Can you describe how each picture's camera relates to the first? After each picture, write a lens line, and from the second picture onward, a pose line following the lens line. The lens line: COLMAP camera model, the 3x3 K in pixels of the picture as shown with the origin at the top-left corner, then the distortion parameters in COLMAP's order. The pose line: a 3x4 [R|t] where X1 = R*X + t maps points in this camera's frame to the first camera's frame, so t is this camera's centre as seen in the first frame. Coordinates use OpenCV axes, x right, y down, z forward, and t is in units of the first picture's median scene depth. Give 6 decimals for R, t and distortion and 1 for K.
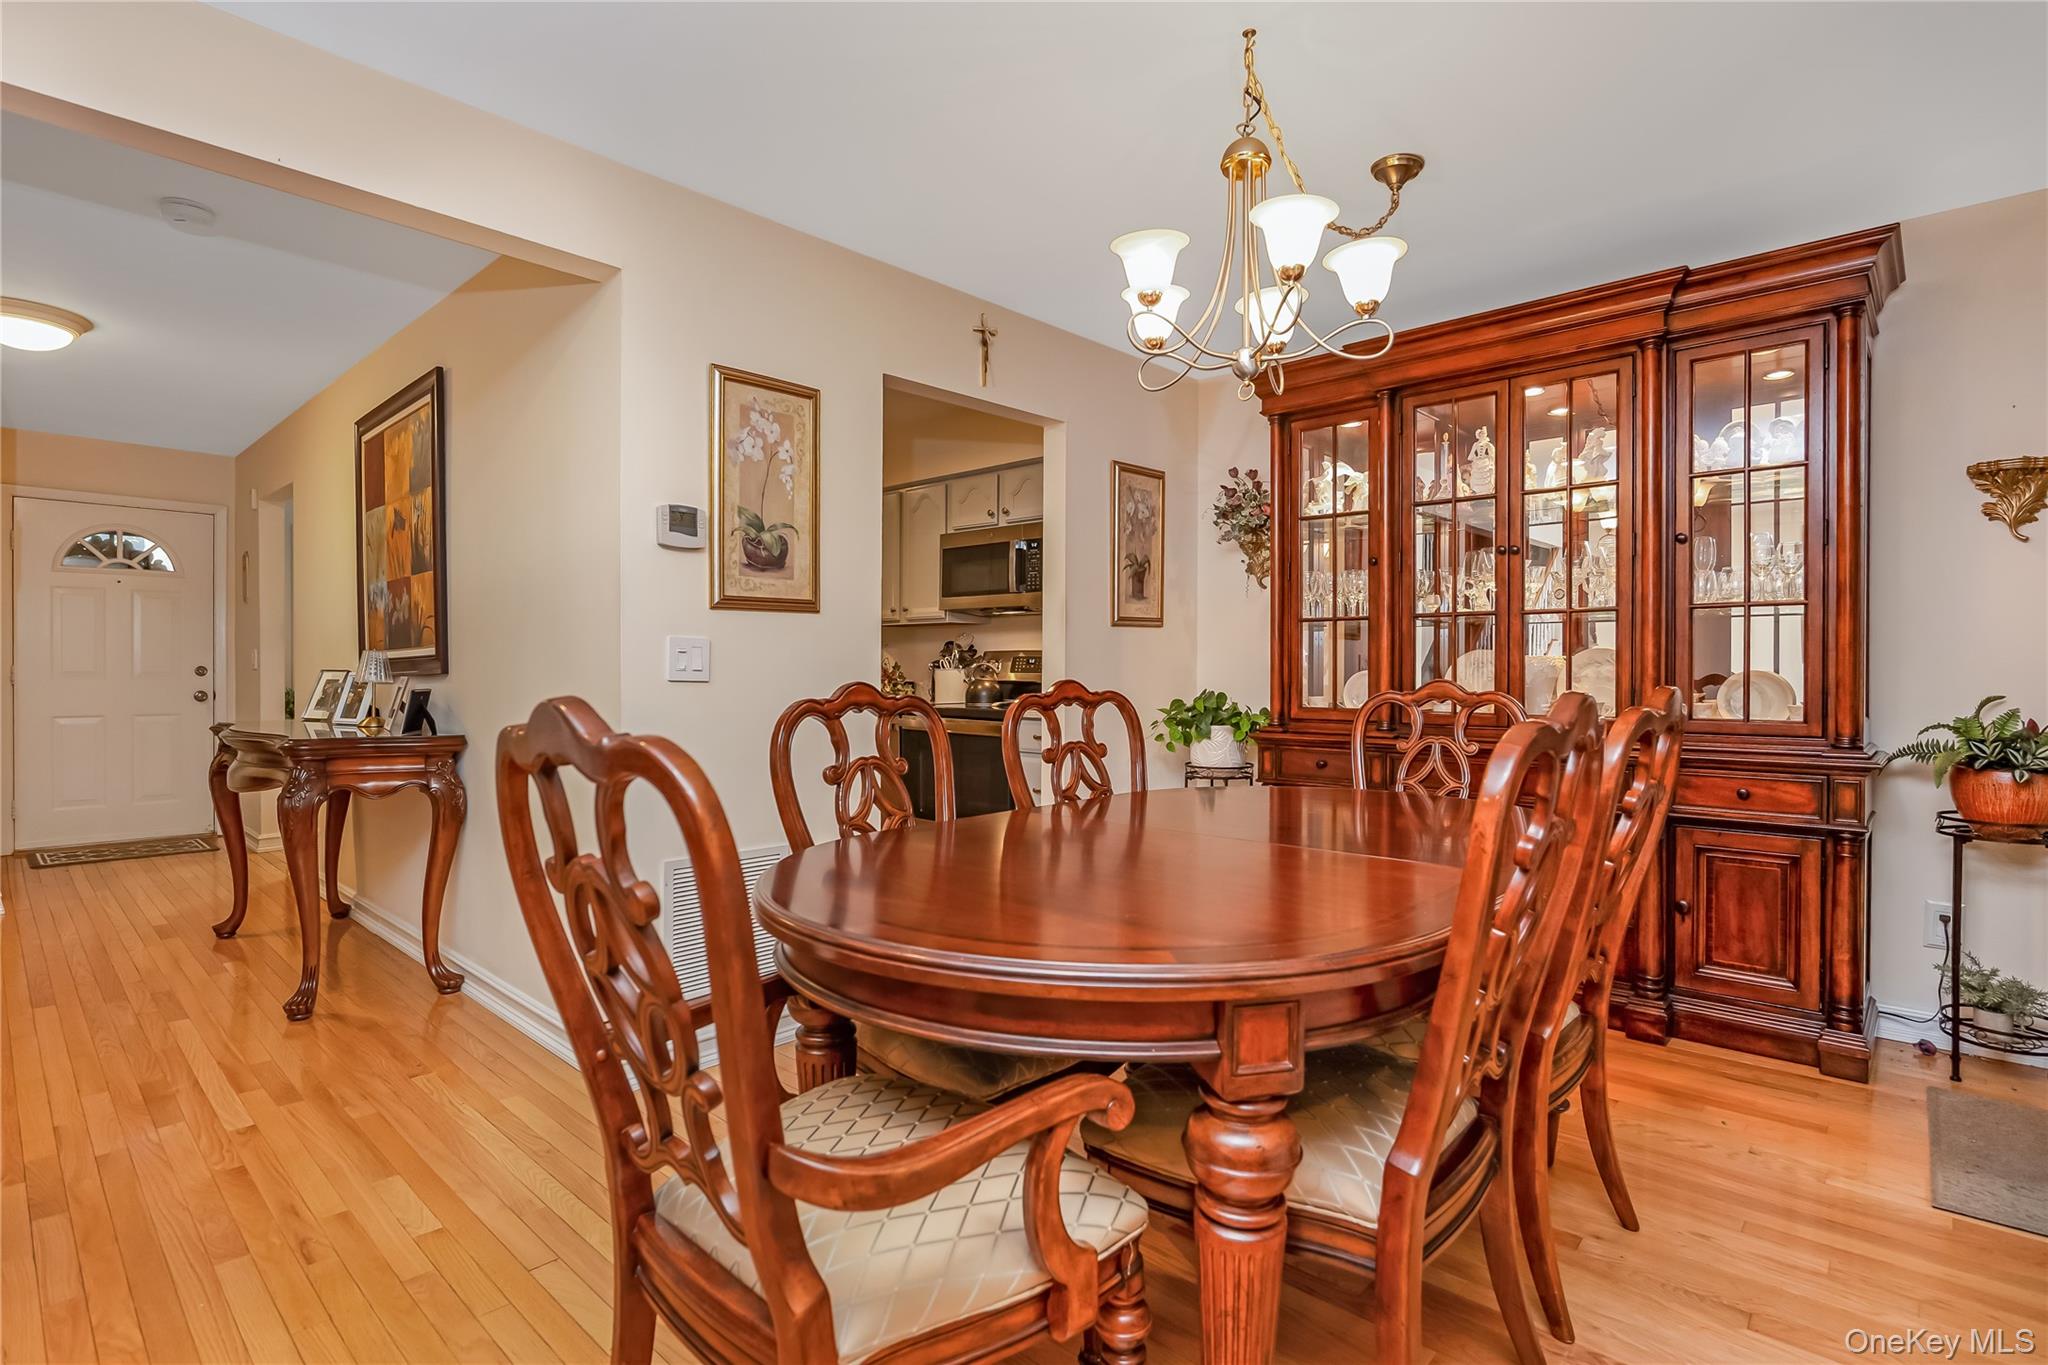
lens RADIAL K [[1036.0, 0, 1024.0], [0, 1036.0, 682.5], [0, 0, 1]] dist [-0.004378, -0.001476]
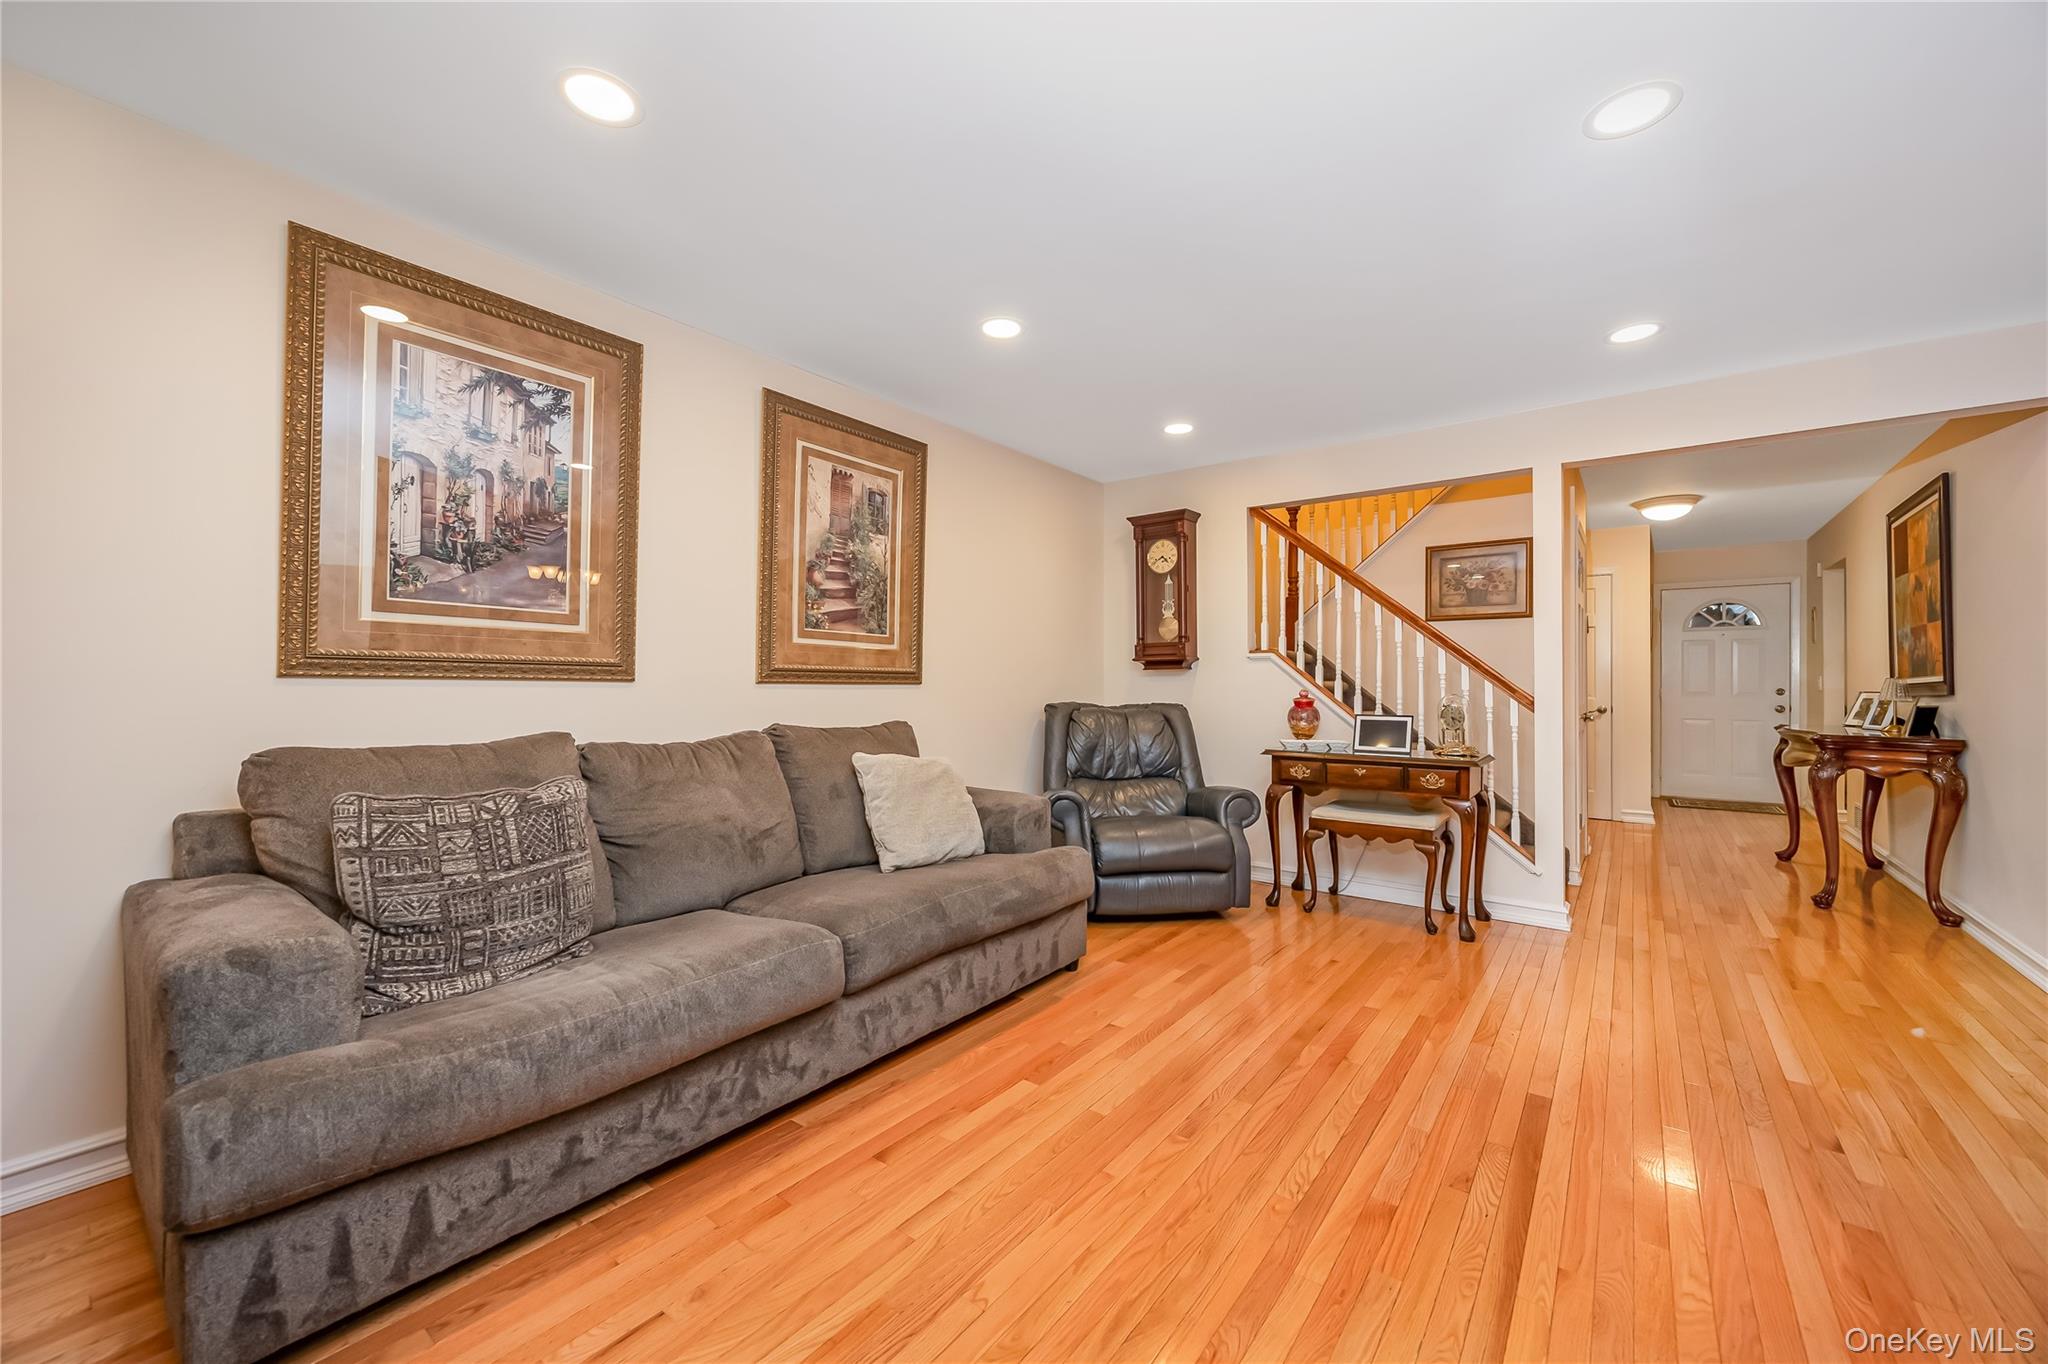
lens RADIAL K [[778.8, 0, 1024.0], [0, 778.8, 682.0], [0, 0, 1]] dist [-0.008496, -0.000104]
pose [[0.105867, -0.008999, -0.994340, 0.298877], [-0.013278, 0.999857, -0.010462, 0.001167], [0.994292, 0.014311, 0.105732, -0.304047]]
